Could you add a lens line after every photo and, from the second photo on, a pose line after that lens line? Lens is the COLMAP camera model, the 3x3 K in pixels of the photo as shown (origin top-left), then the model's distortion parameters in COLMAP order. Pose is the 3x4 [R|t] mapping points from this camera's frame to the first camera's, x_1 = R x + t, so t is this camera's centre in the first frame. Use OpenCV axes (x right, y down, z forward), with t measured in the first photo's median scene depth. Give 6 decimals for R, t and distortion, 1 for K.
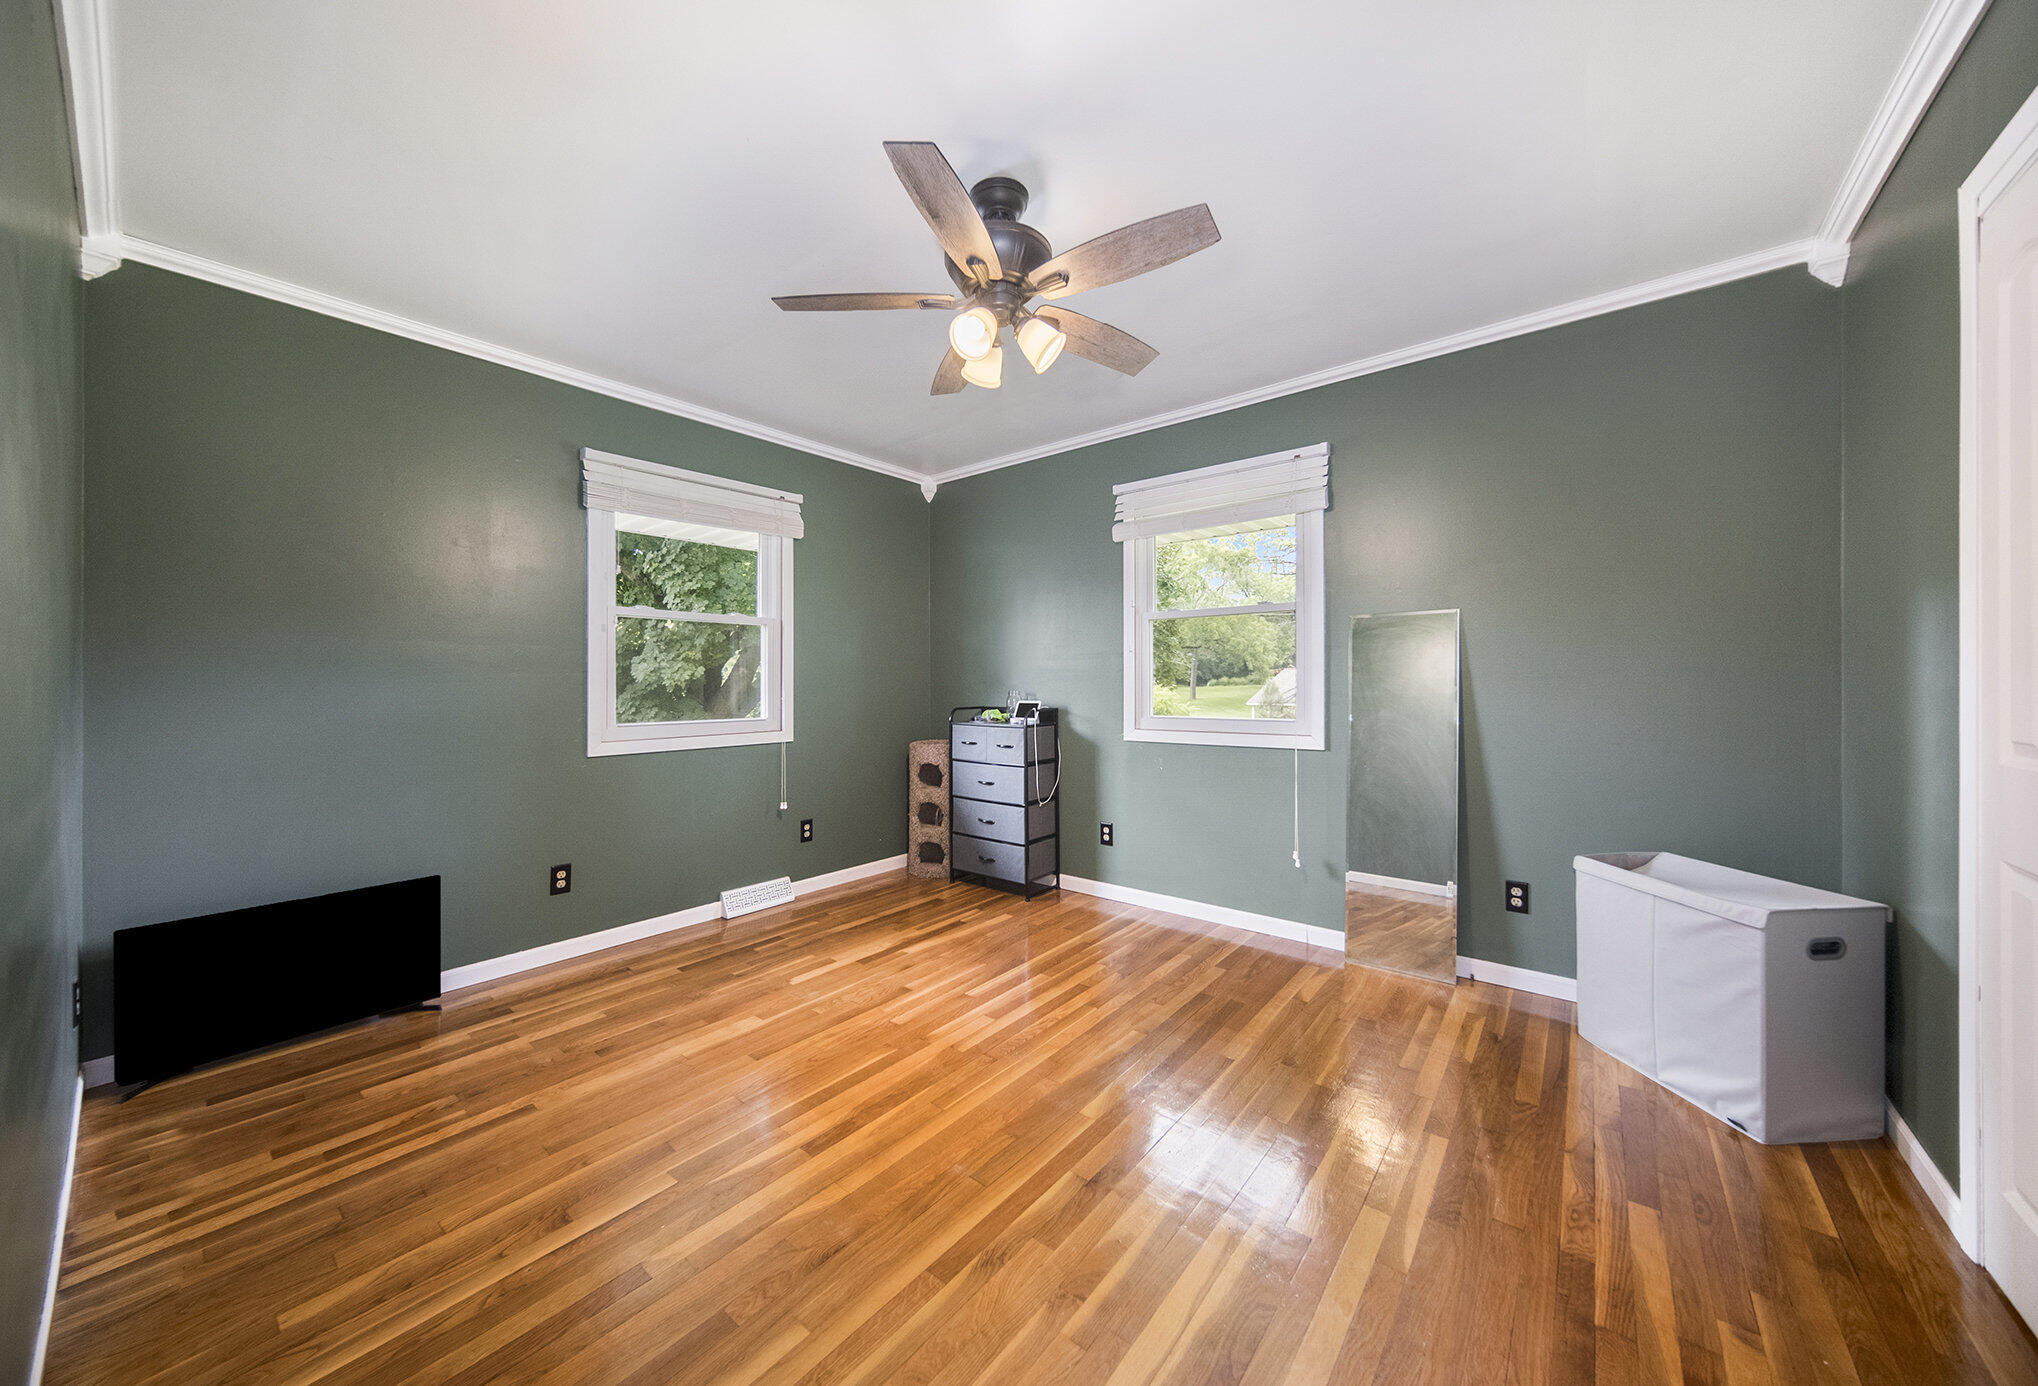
lens RADIAL K [[726.1, 0, 1010.1], [0, 726.1, 683.6], [0, 0, 1]] dist [-0.000064, -0.000110]
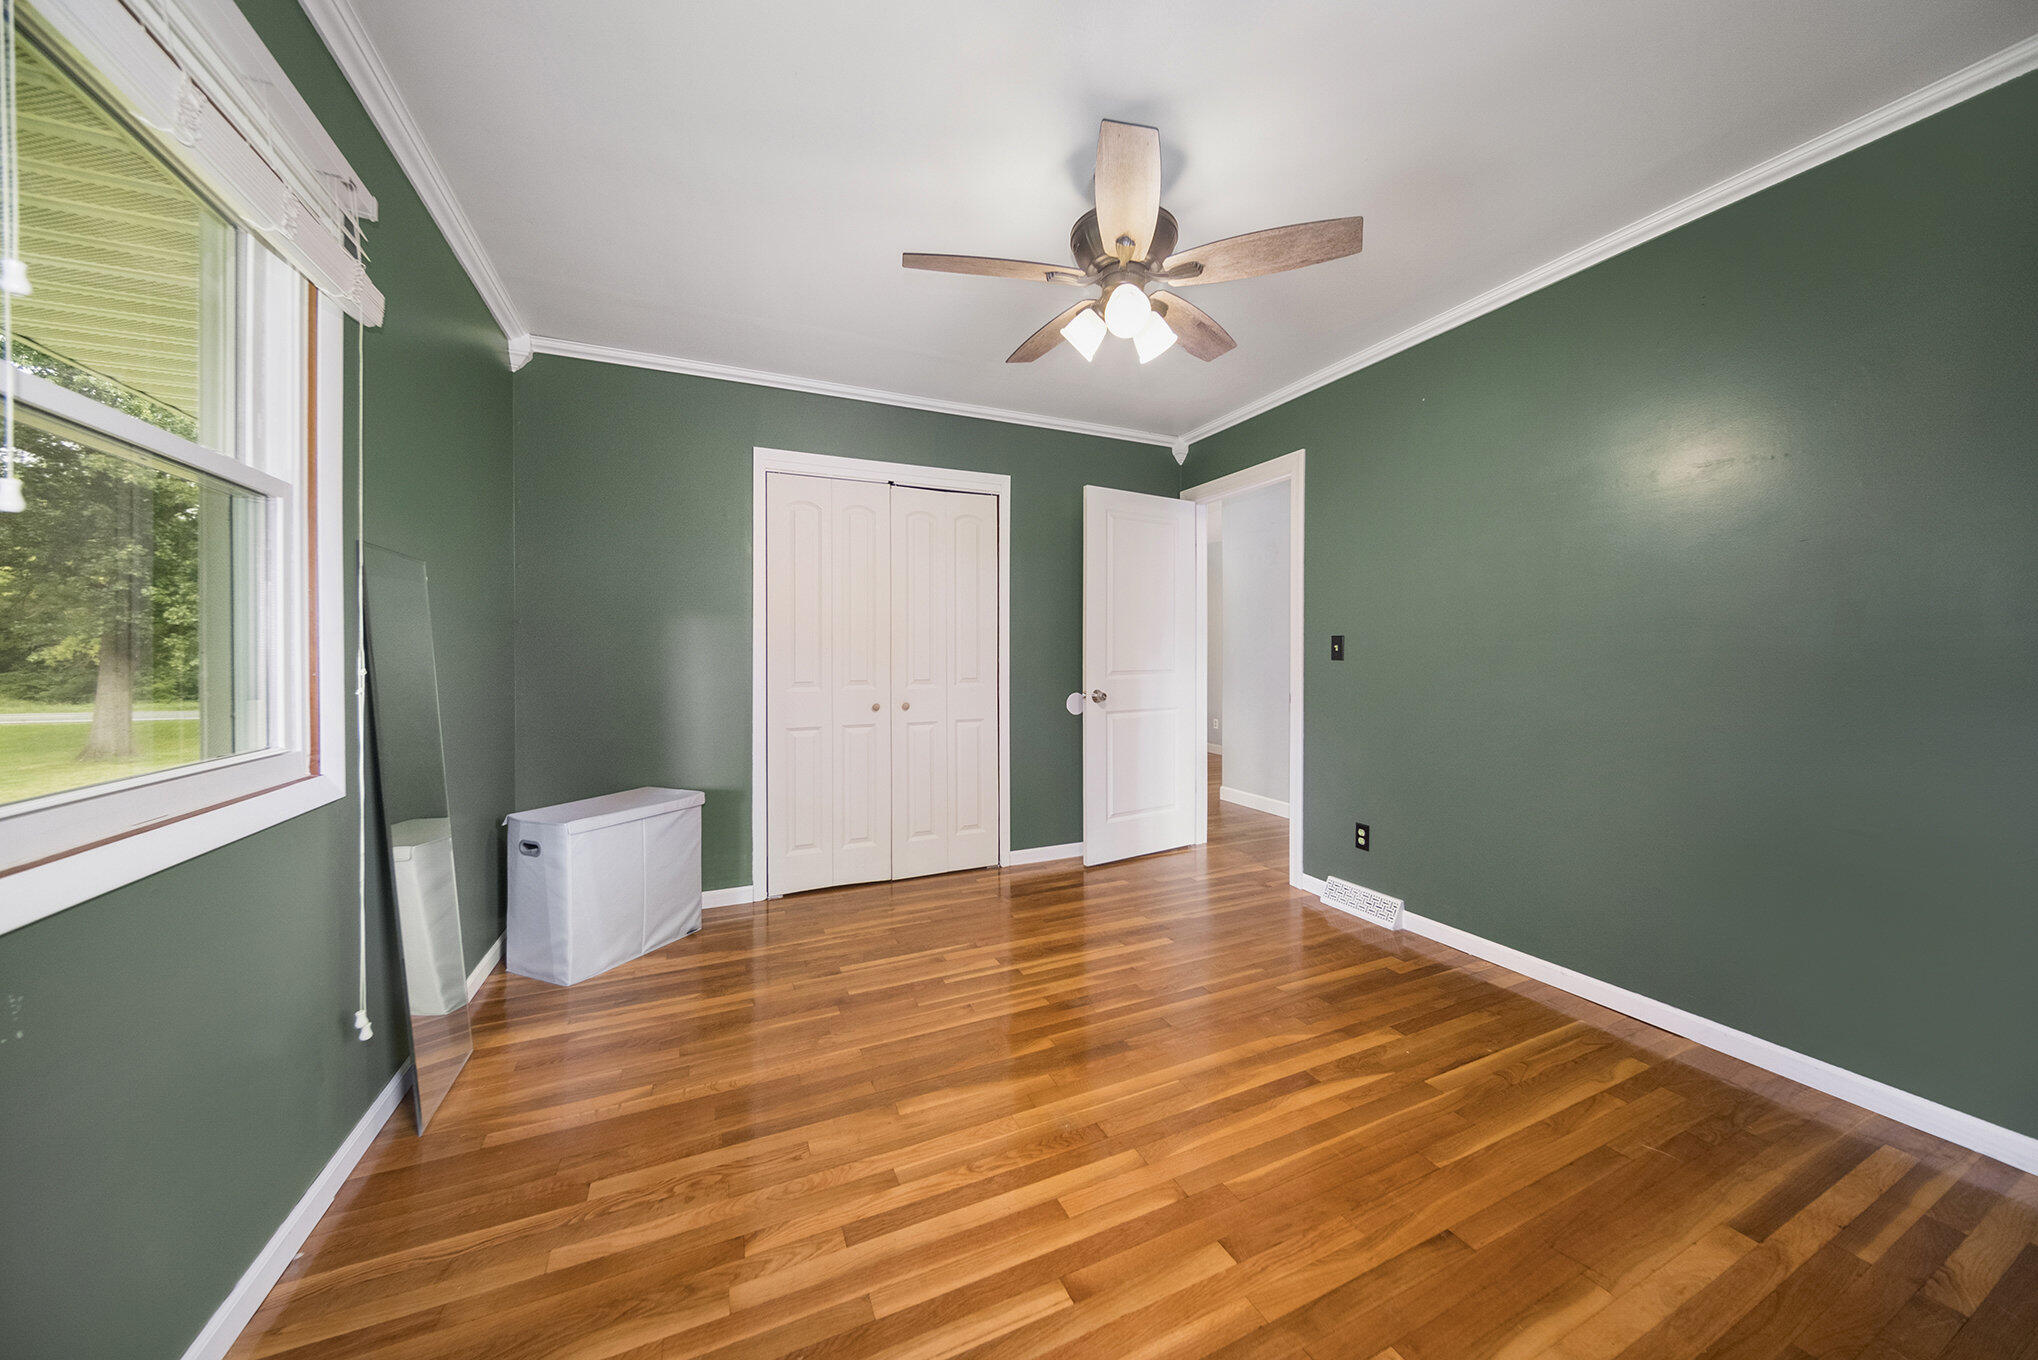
lens RADIAL K [[685.1, 0, 1024.8], [0, 685.1, 672.2], [0, 0, 1]] dist [-0.001864, -0.000151]
pose [[-0.896530, -0.003133, 0.442972, -0.229672], [0.006639, 0.999768, 0.020509, 0.006072], [-0.442934, 0.021328, -0.896301, 1.395003]]
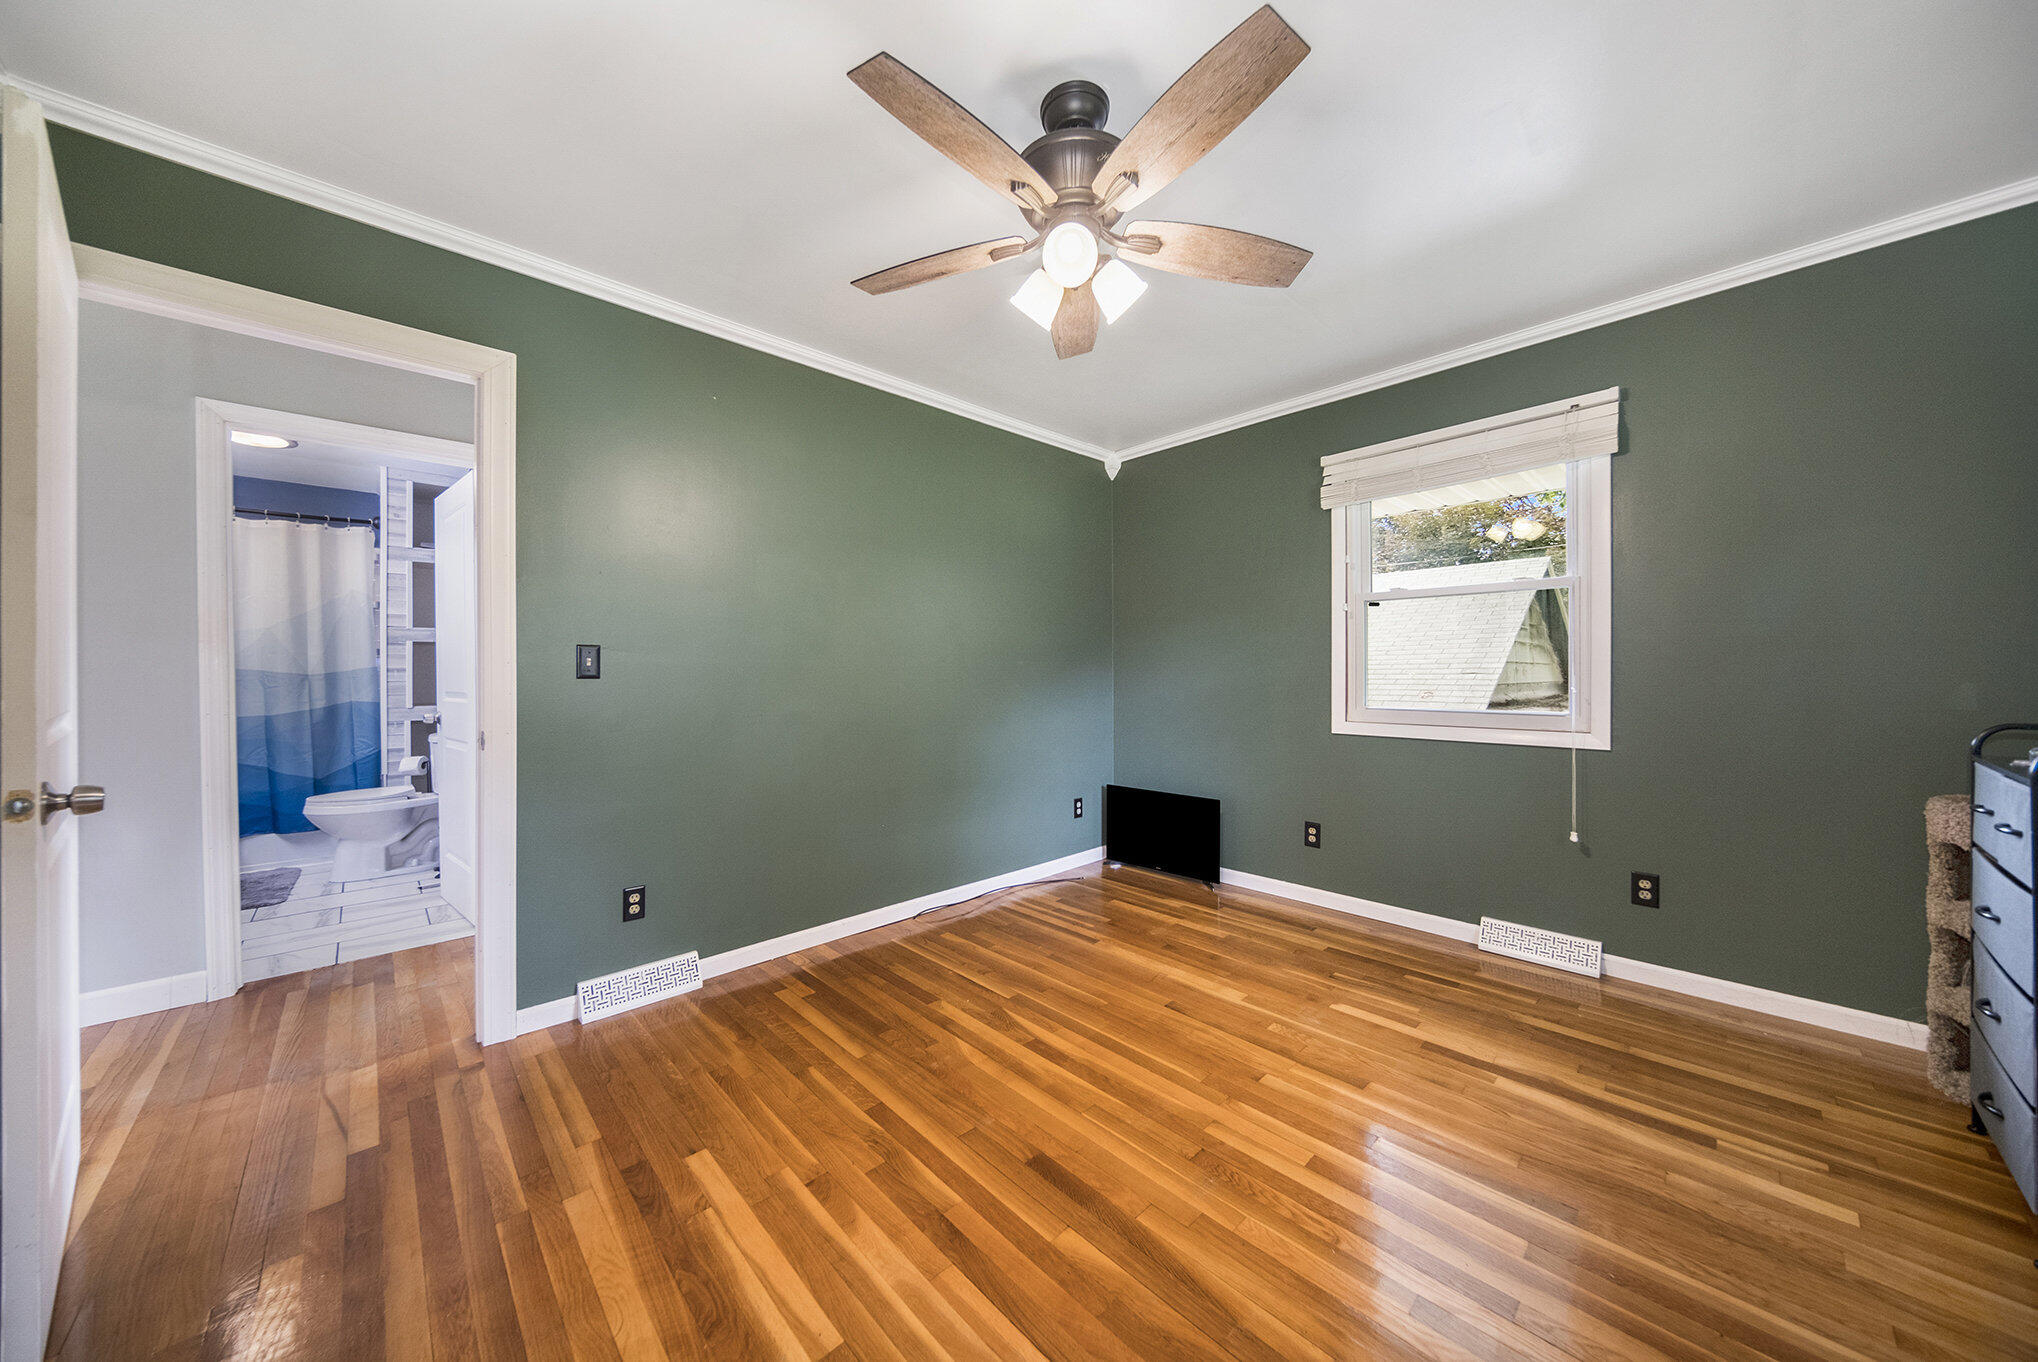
lens RADIAL K [[685.1, 0, 1024.8], [0, 685.1, 673.2], [0, 0, 1]] dist [-0.001864, -0.000151]
pose [[-0.126370, 0.008526, -0.991946, 0.586408], [0.002462, 0.999963, 0.008281, -0.000225], [0.991980, -0.001396, -0.126387, 0.755414]]
